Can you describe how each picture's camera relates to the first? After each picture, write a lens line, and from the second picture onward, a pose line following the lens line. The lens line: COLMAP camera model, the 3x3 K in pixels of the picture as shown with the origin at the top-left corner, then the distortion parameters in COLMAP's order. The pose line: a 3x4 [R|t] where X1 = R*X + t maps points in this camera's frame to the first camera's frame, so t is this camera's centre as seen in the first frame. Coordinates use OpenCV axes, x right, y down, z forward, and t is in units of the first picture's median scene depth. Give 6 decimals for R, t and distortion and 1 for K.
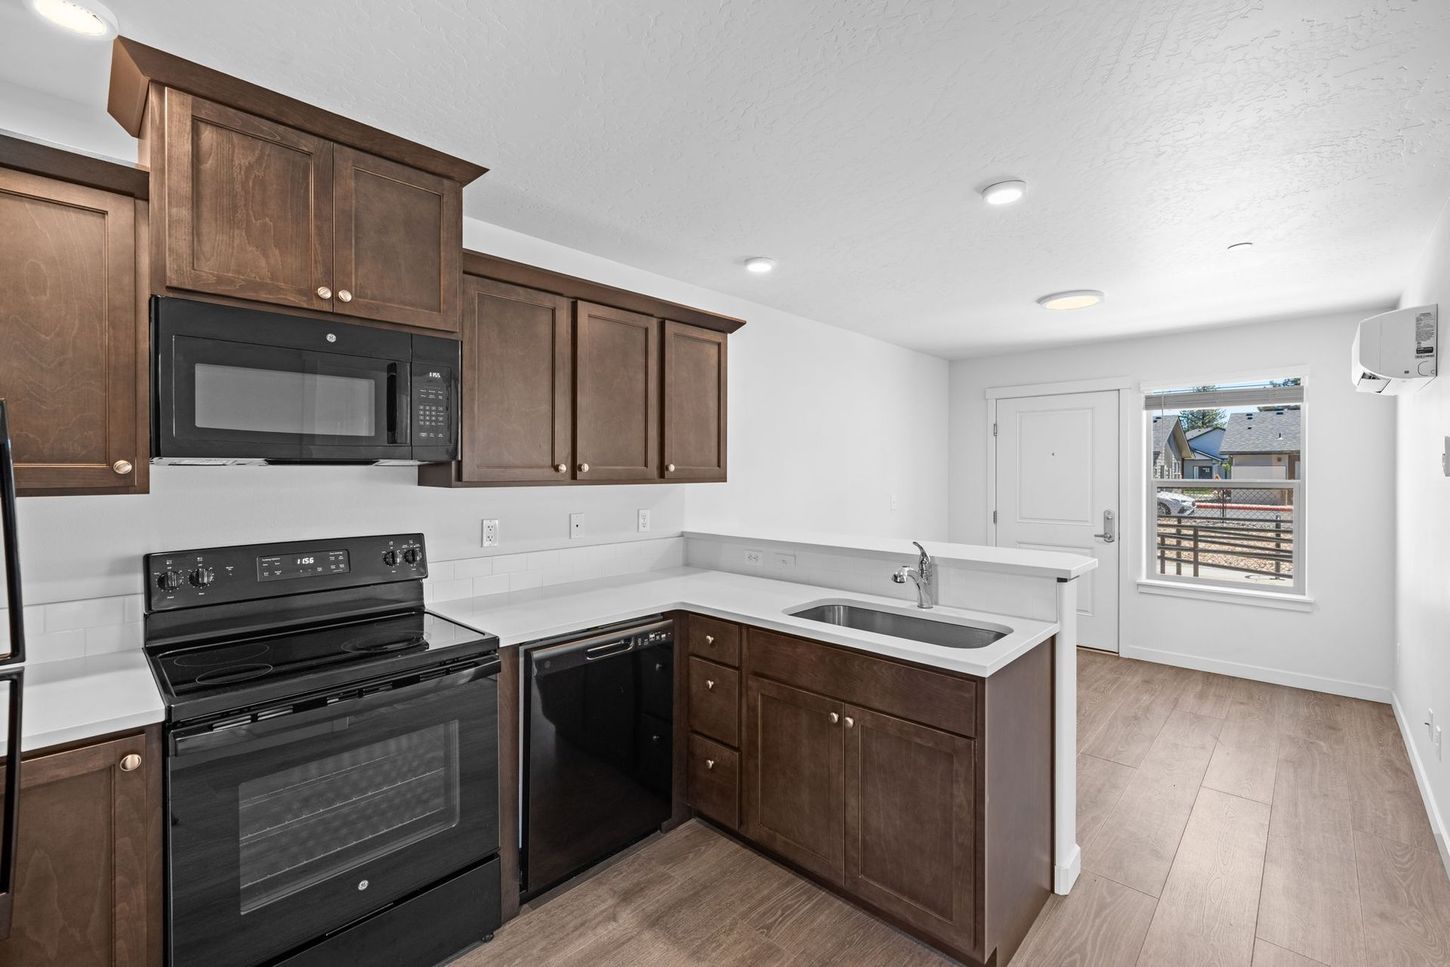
lens RADIAL K [[624.7, 0, 720.0], [0, 624.7, 469.5], [0, 0, 1]] dist [-0.001393, -0.000157]
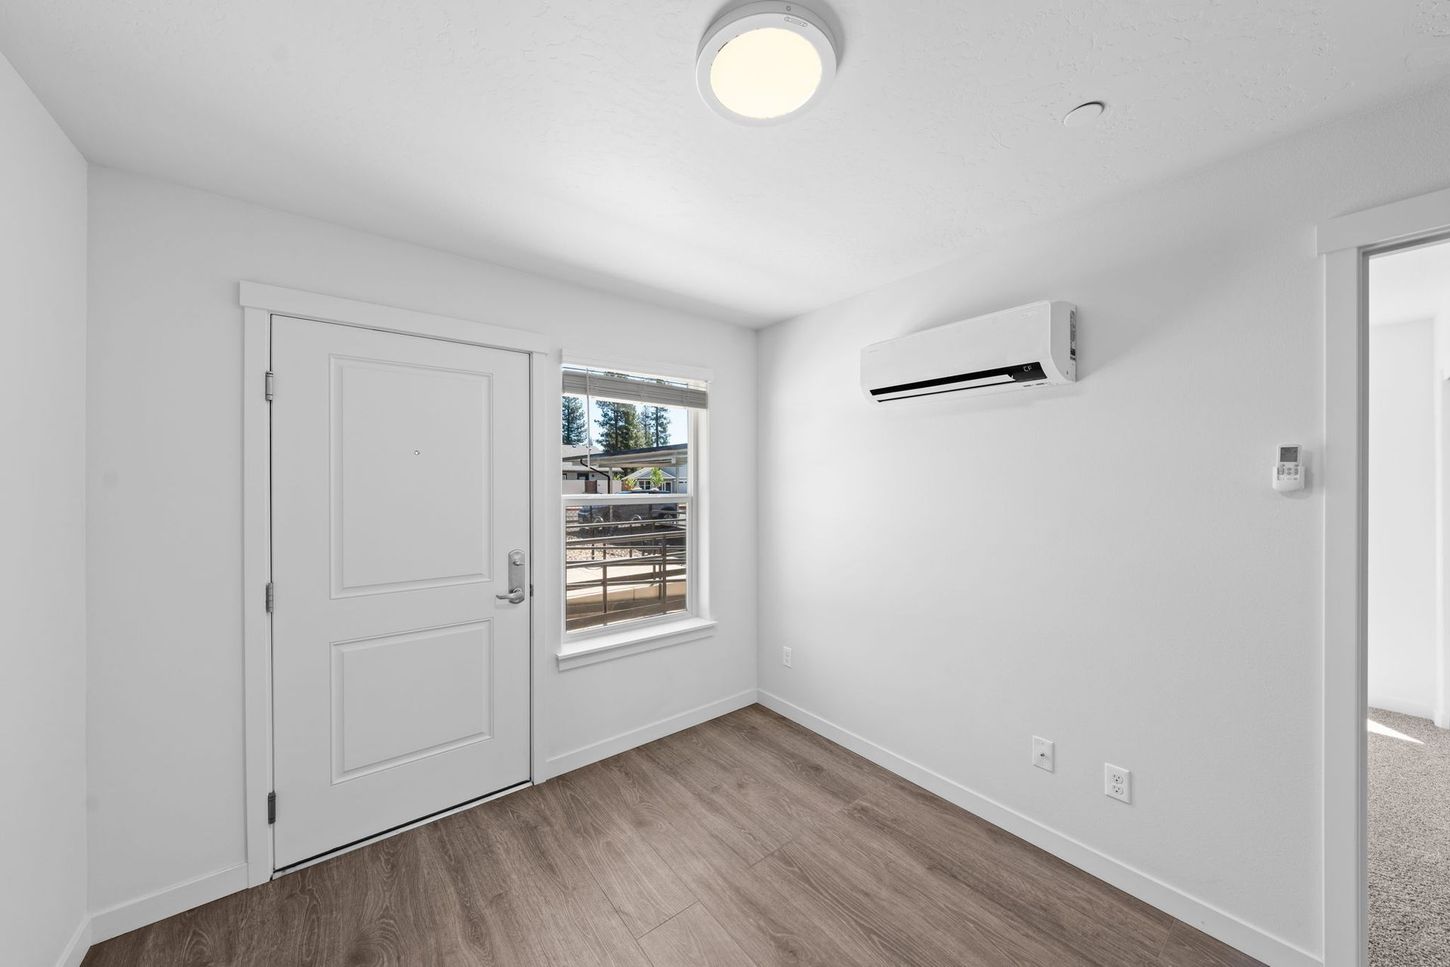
lens RADIAL K [[501.0, 0, 724.7], [0, 501.0, 480.5], [0, 0, 1]] dist [-0.000446, -0.000031]
pose [[0.144413, -0.000162, 0.989517, 0.180317], [0.001314, 0.999999, -0.000028, -0.001780], [-0.989517, 0.001305, 0.144413, 0.755366]]
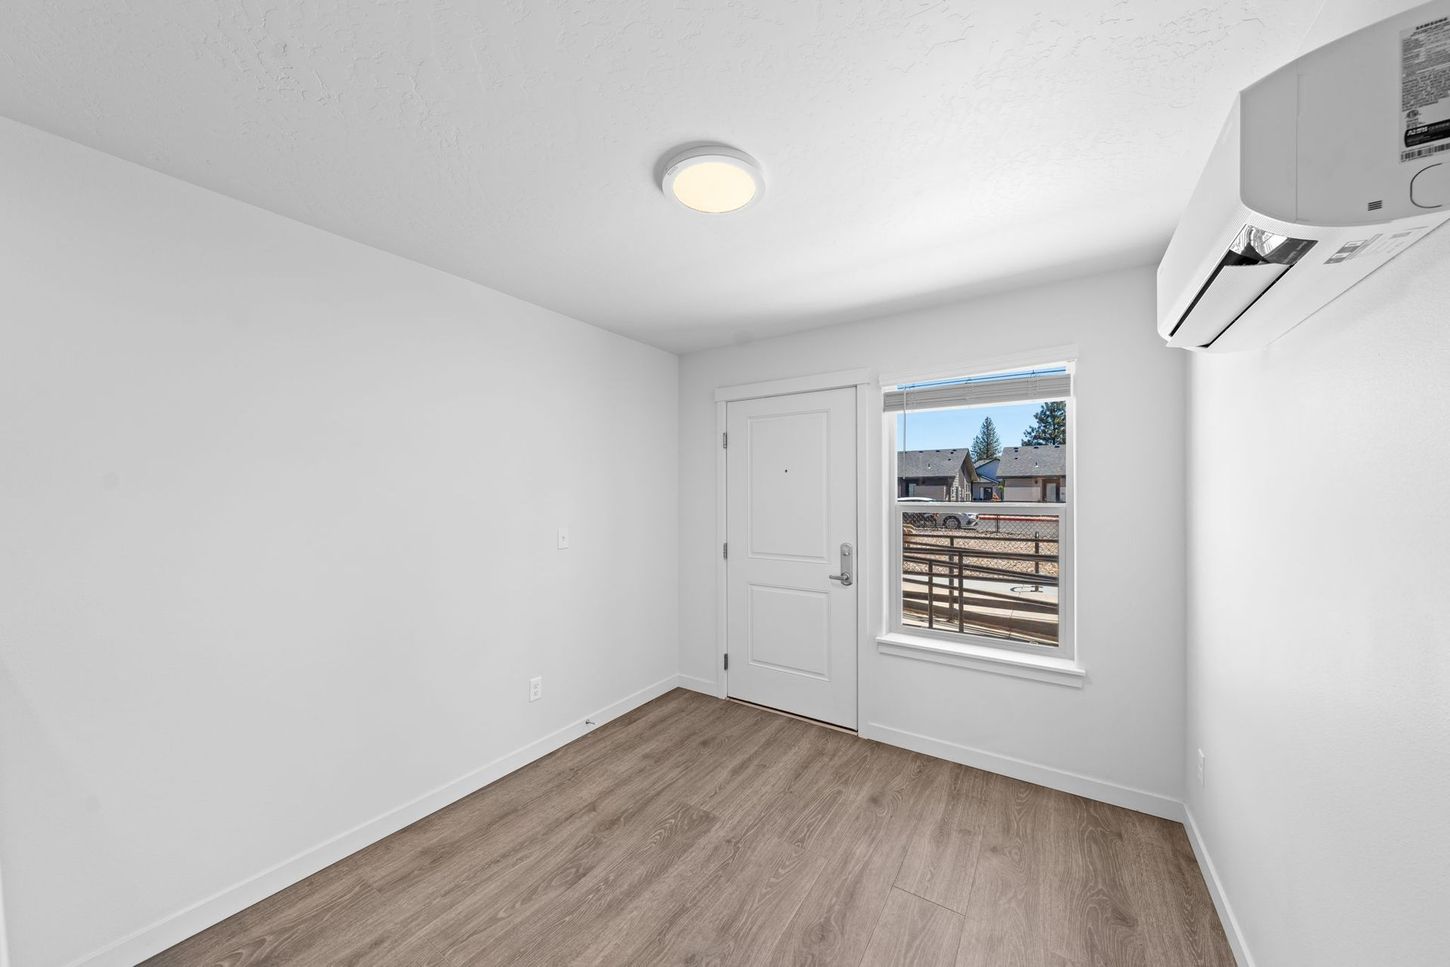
lens RADIAL K [[502.4, 0, 731.4], [0, 502.4, 486.7], [0, 0, 1]] dist [-0.000694, -0.000057]
pose [[0.982730, -0.001209, 0.185040, 0.382873], [0.002682, 0.999967, -0.007707, -0.000009], [-0.185024, 0.008070, 0.982701, 0.434003]]
